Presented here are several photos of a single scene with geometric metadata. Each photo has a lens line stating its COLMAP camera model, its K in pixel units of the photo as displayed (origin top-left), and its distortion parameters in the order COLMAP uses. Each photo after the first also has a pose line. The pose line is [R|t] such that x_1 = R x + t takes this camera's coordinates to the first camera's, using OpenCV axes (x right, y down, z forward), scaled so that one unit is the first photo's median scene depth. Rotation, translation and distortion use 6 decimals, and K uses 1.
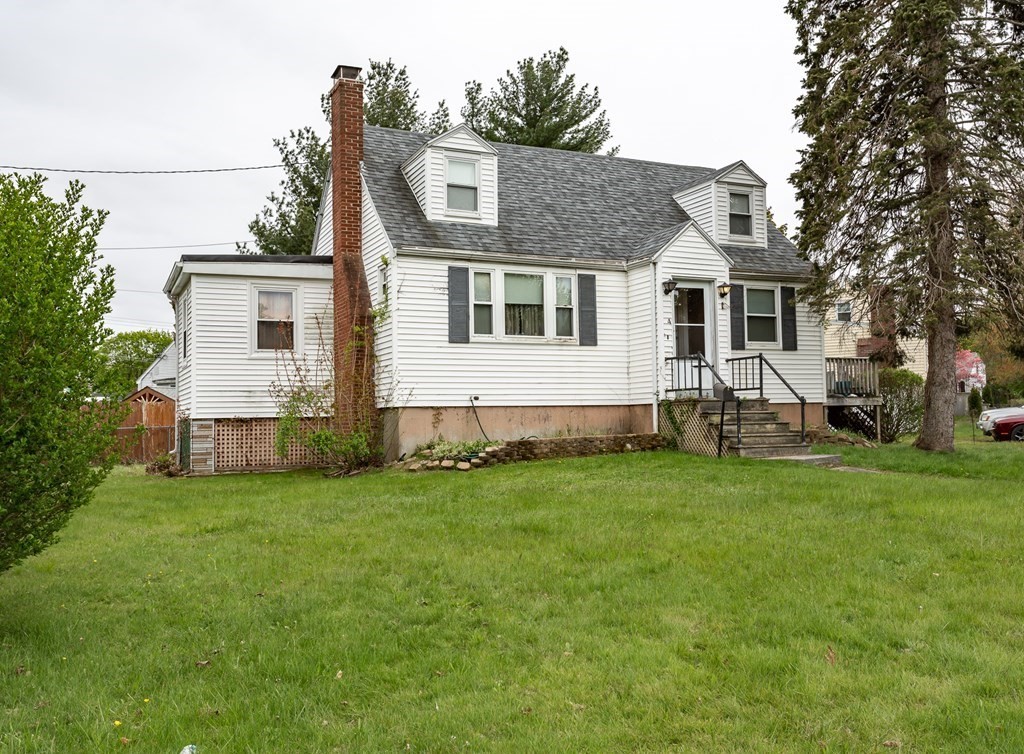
lens RADIAL K [[930.3, 0, 512.0], [0, 930.3, 376.4], [0, 0, 1]] dist [0.016030, 0.005274]
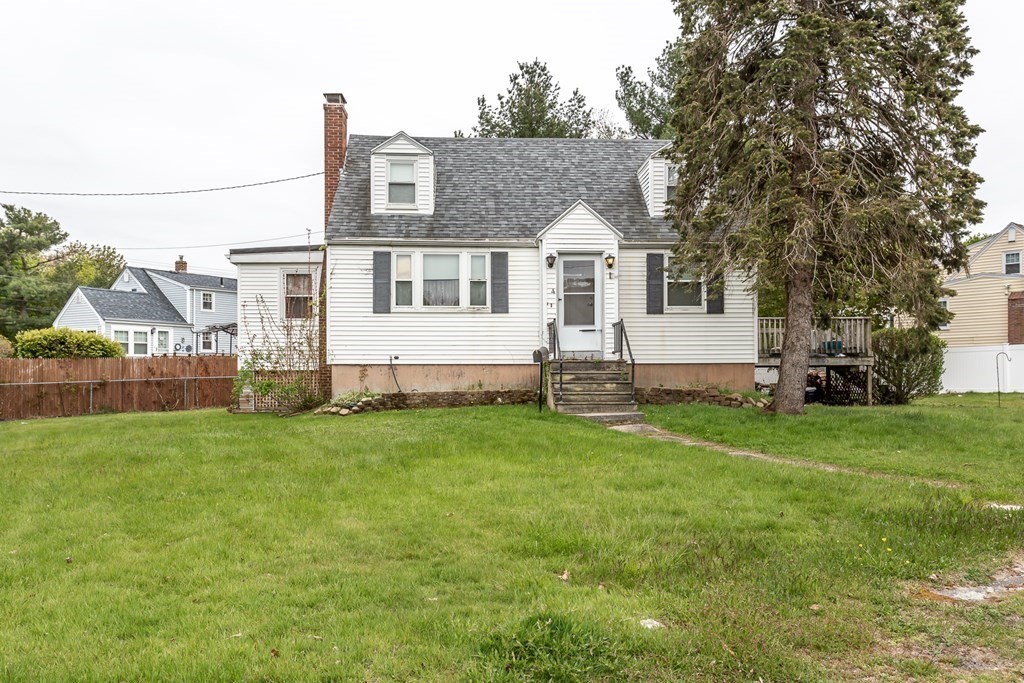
lens RADIAL K [[840.3, 0, 515.2], [0, 840.3, 367.9], [0, 0, 1]] dist [0.028116, -0.000489]
pose [[0.919629, 0.012711, -0.392582, 0.525807], [0.005789, 0.998929, 0.045902, -0.012939], [0.392745, -0.044486, 0.918571, 0.033955]]
